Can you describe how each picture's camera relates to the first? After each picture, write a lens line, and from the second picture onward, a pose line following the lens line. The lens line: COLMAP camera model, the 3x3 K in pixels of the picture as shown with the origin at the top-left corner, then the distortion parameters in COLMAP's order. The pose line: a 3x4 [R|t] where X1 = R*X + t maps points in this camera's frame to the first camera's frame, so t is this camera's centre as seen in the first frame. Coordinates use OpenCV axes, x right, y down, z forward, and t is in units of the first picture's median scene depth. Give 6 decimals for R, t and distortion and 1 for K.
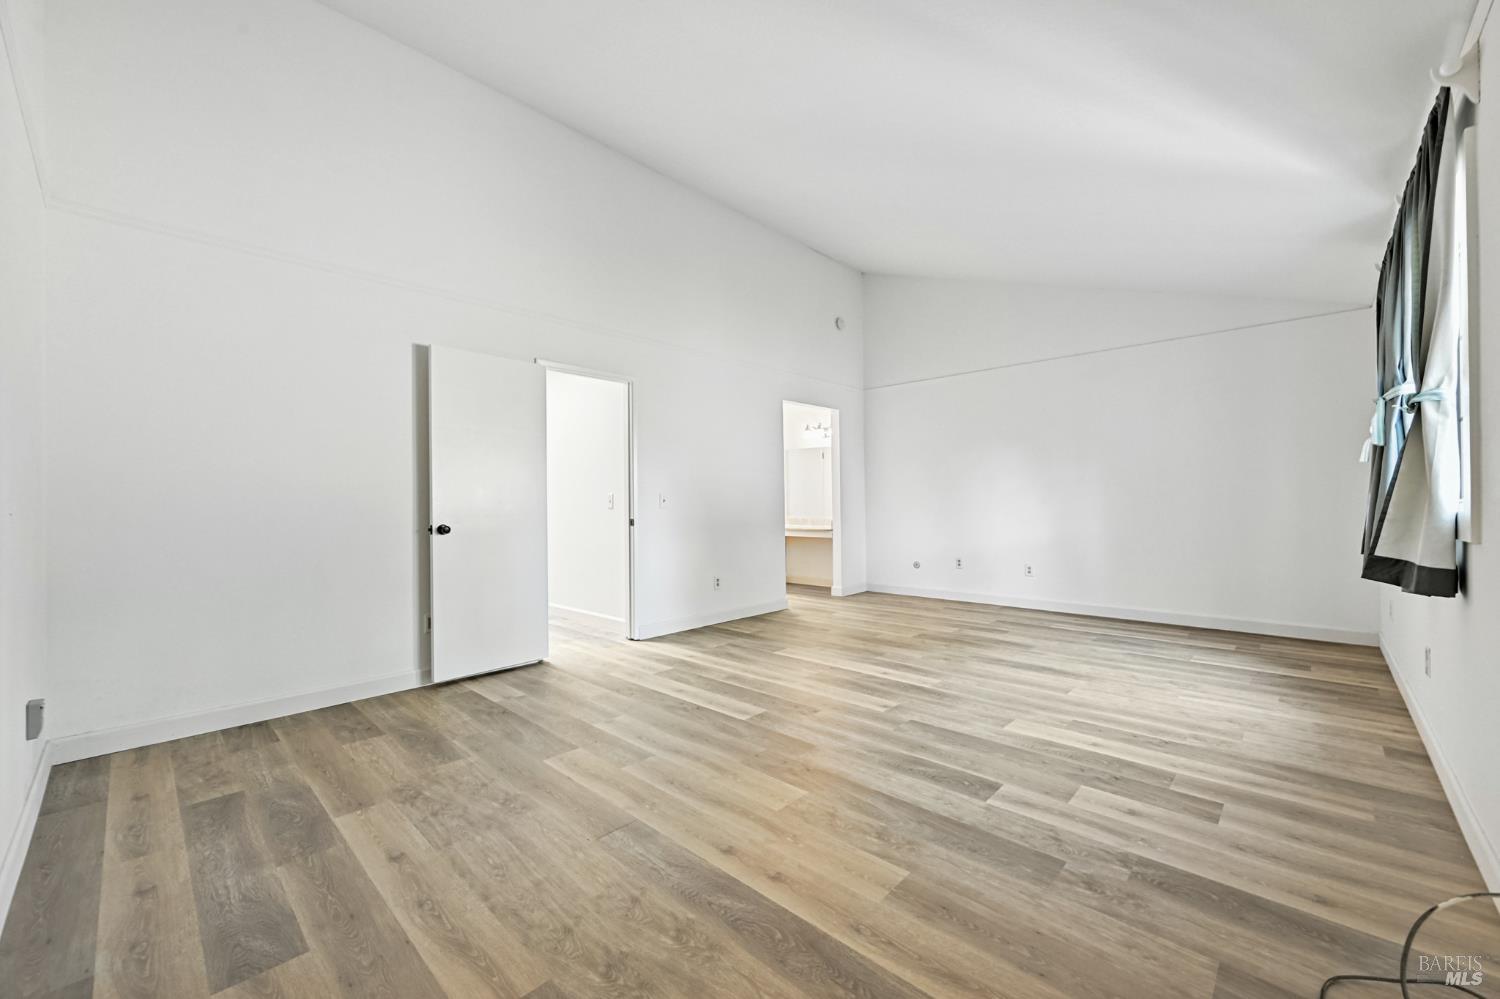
lens RADIAL K [[589.7, 0, 750.0], [0, 589.7, 499.5], [0, 0, 1]] dist [0.000244, -0.000018]
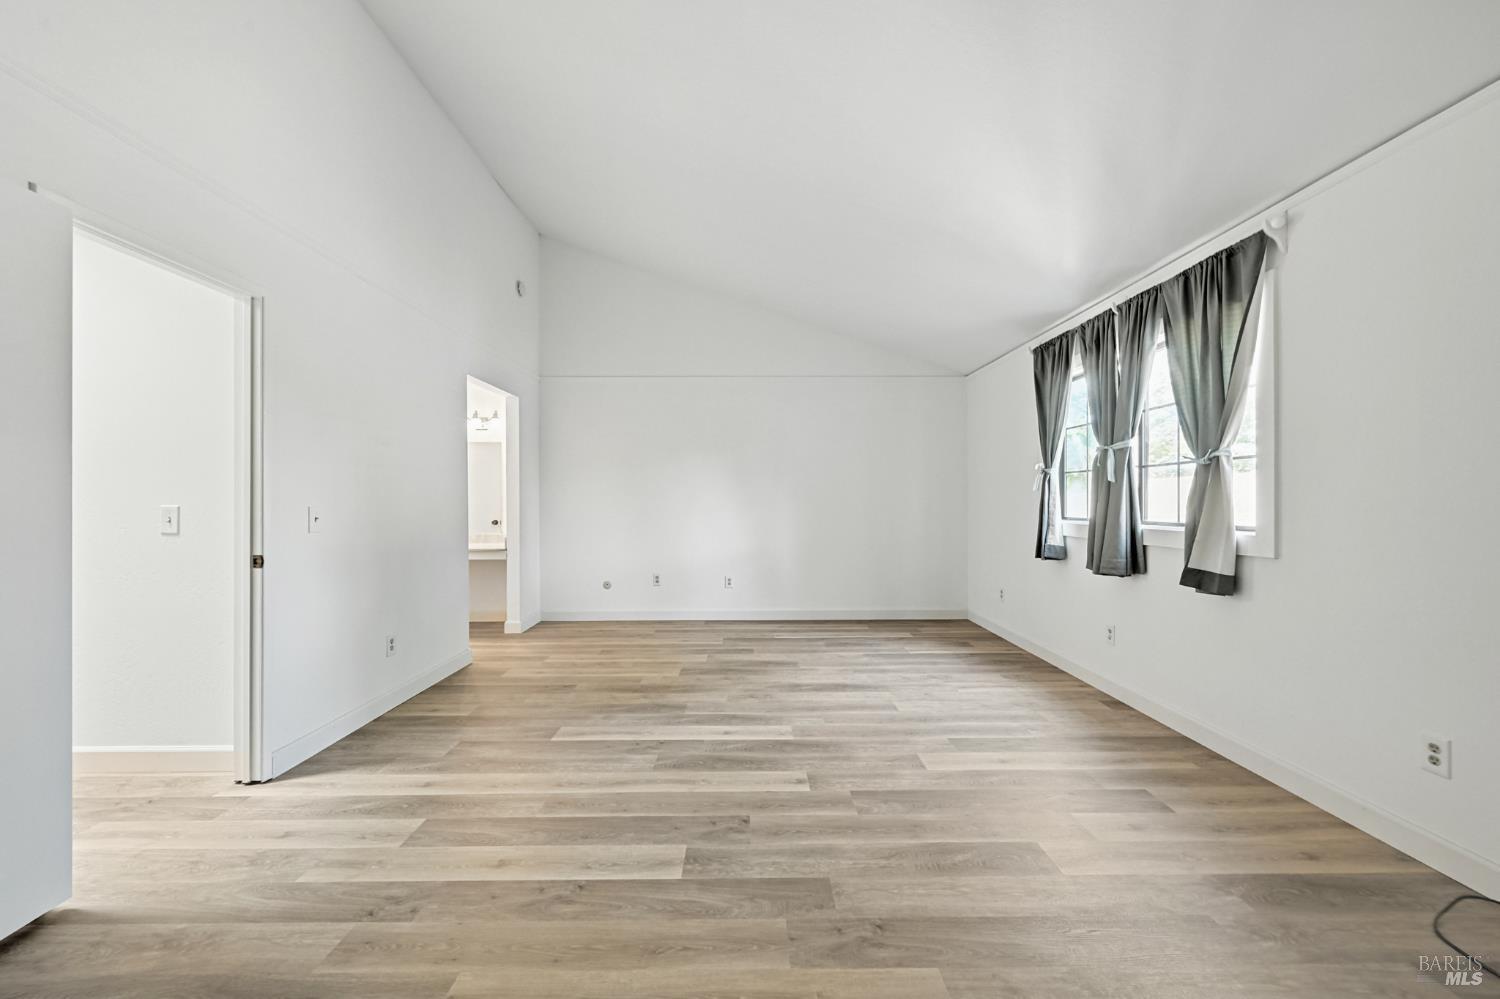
lens RADIAL K [[589.7, 0, 750.0], [0, 589.7, 499.5], [0, 0, 1]] dist [0.000244, -0.000018]
pose [[0.719254, 0.012192, 0.694640, -0.387097], [-0.009470, 0.999925, -0.007745, -0.026304], [-0.694682, -0.001008, 0.719316, 0.478241]]
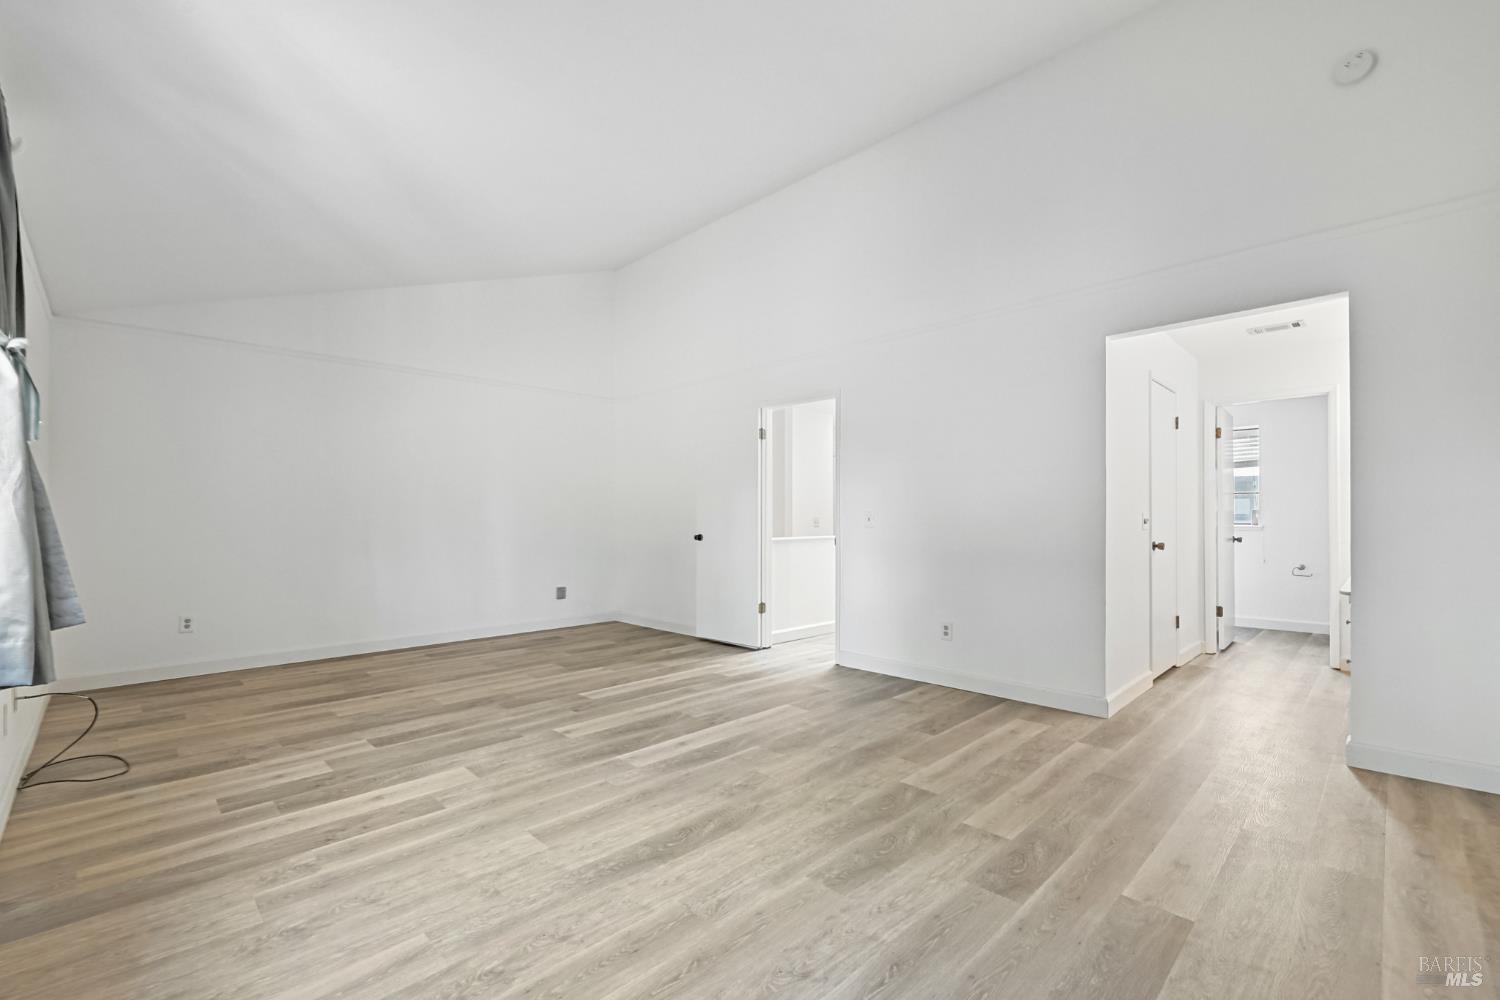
lens RADIAL K [[637.5, 0, 736.3], [0, 637.5, 517.3], [0, 0, 1]] dist [0.000364, 0.000206]
pose [[-0.032668, 0.008771, -0.999428, 1.309725], [0.009279, 0.999921, 0.008472, -0.017258], [0.999423, -0.008997, -0.032747, 1.343824]]
